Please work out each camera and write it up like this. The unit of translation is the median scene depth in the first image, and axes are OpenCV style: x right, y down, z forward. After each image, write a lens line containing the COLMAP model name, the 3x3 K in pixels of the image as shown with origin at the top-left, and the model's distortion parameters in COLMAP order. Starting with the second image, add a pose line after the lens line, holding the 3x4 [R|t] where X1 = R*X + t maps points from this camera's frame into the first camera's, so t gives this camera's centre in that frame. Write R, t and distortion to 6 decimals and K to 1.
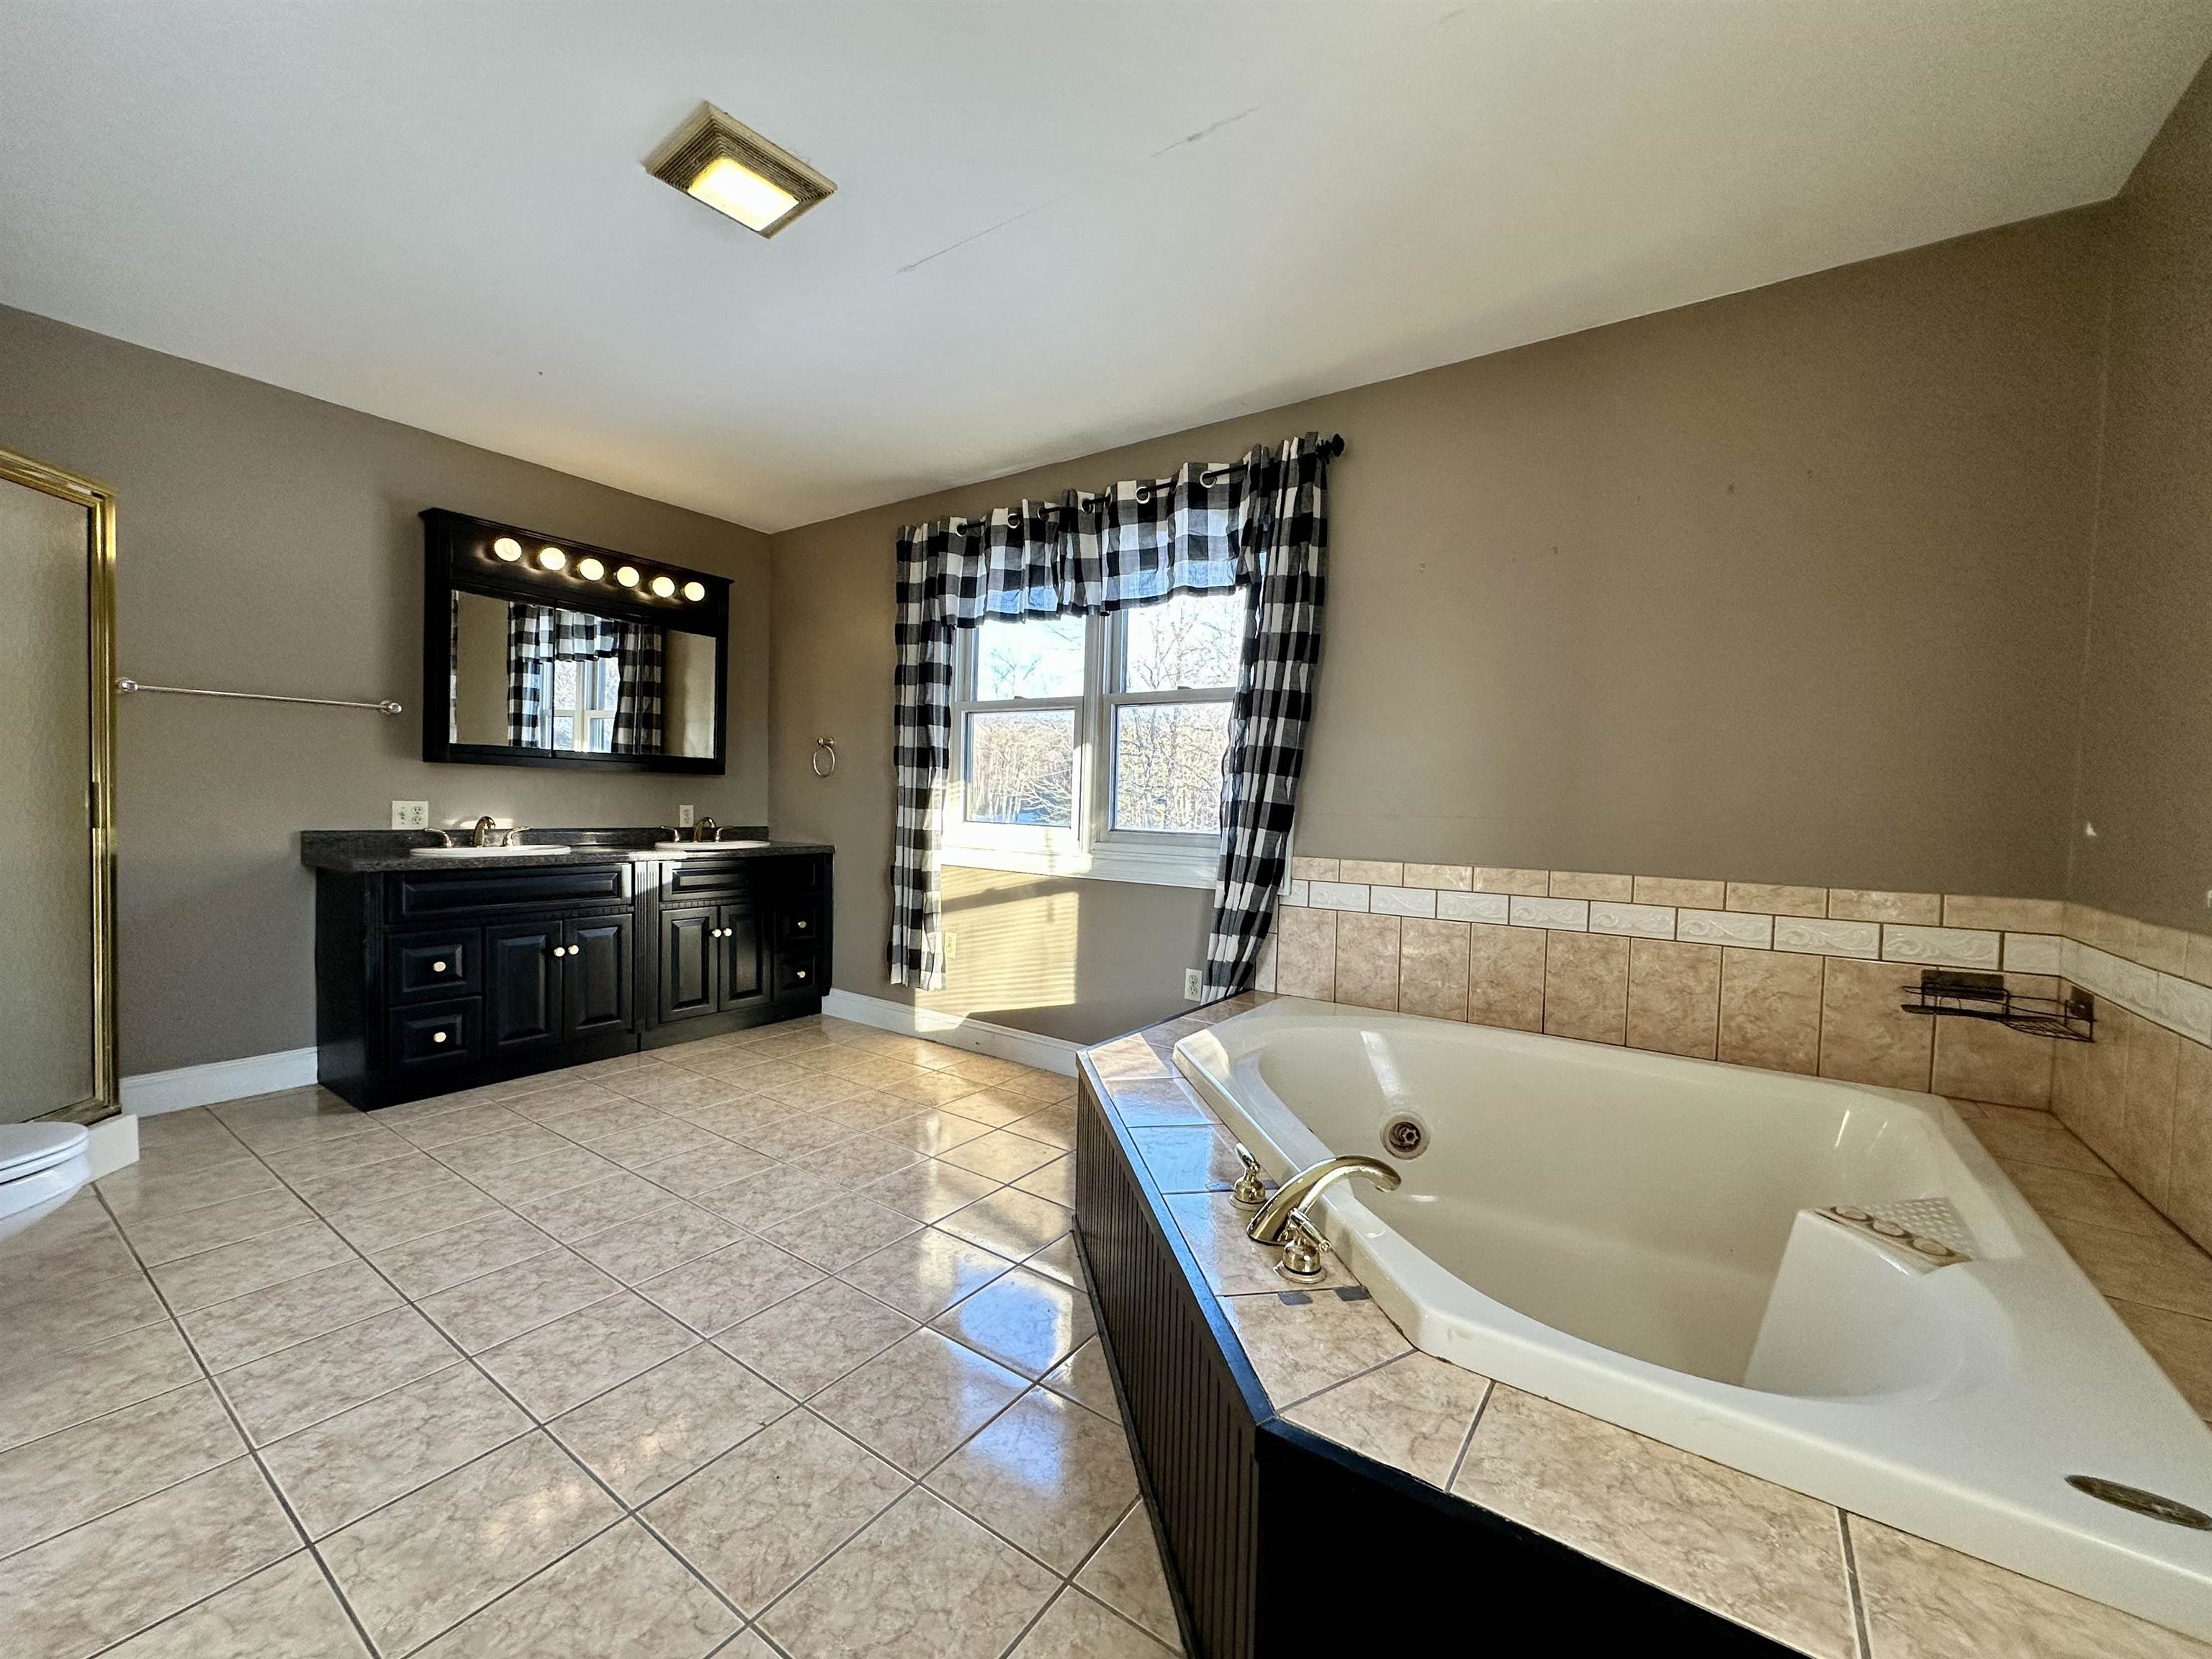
lens RADIAL K [[879.1, 0, 1119.4], [0, 879.1, 827.1], [0, 0, 1]] dist [-0.001782, -0.000007]
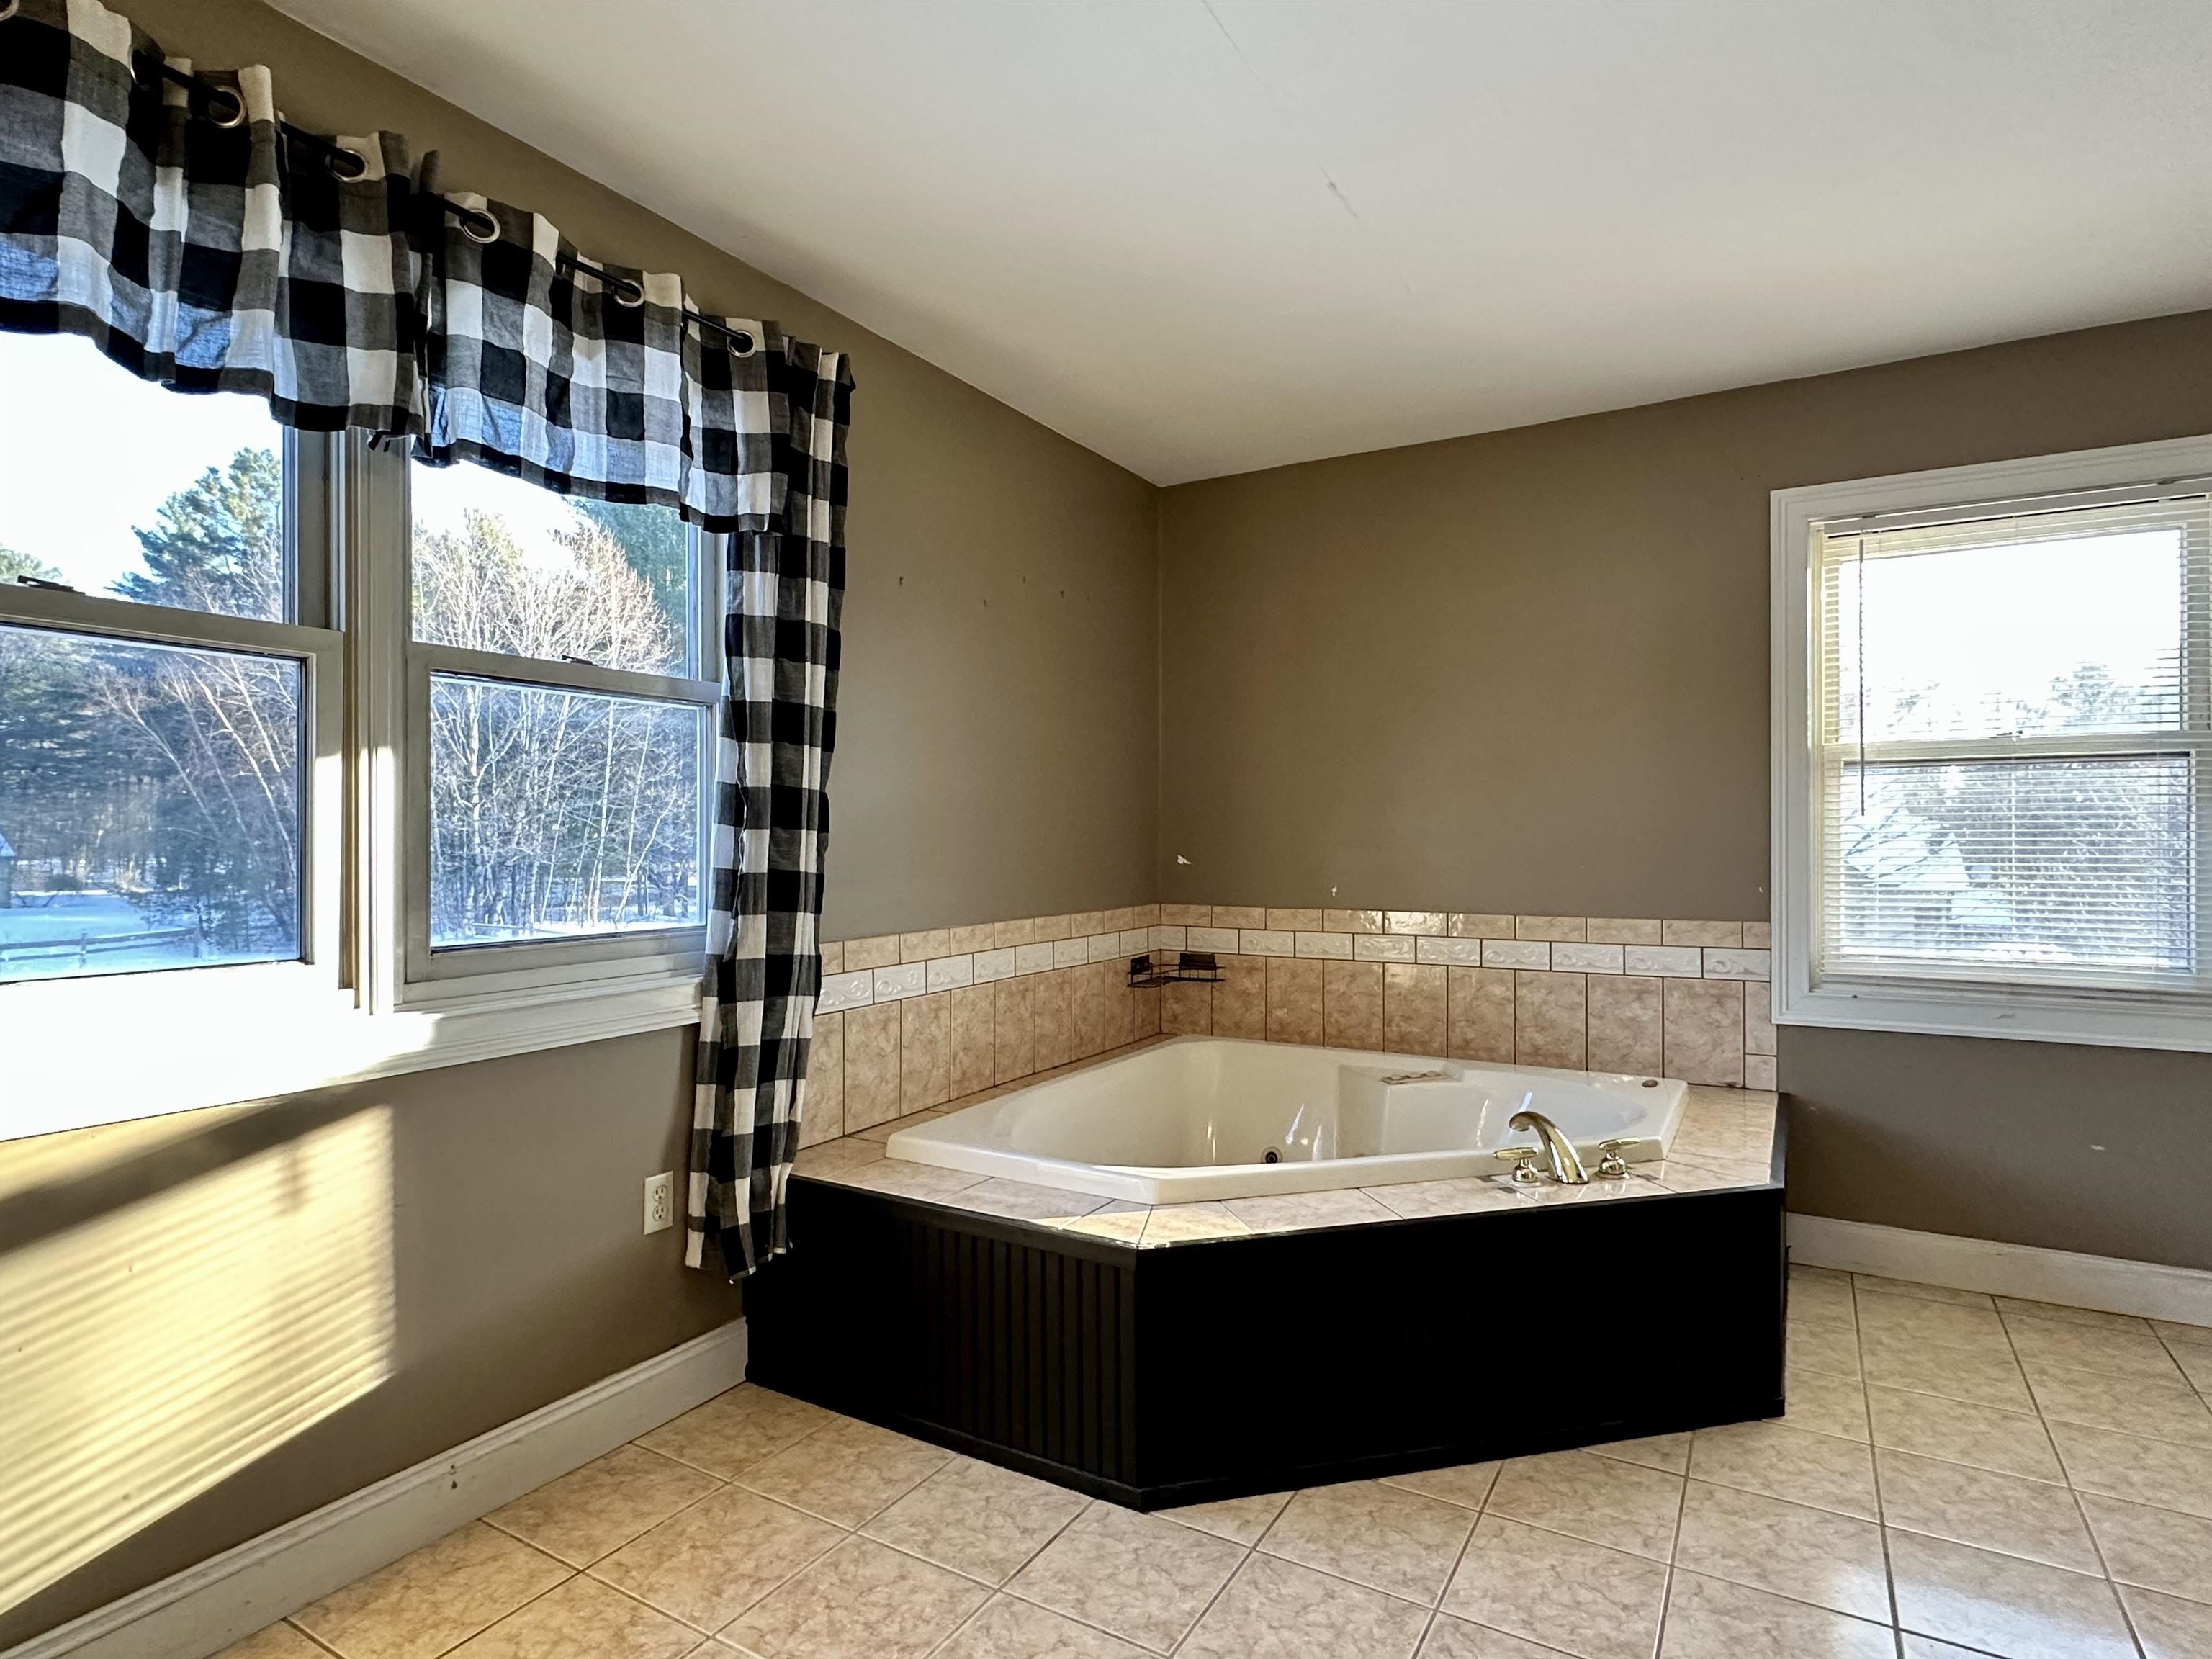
lens RADIAL K [[1178.4, 0, 1112.3], [0, 1178.4, 840.1], [0, 0, 1]] dist [0.000787, 0.000016]
pose [[-0.070300, -0.043131, 0.996593, -0.665043], [0.014369, 0.998917, 0.044246, -0.079720], [-0.997422, 0.017431, -0.069604, 0.733700]]
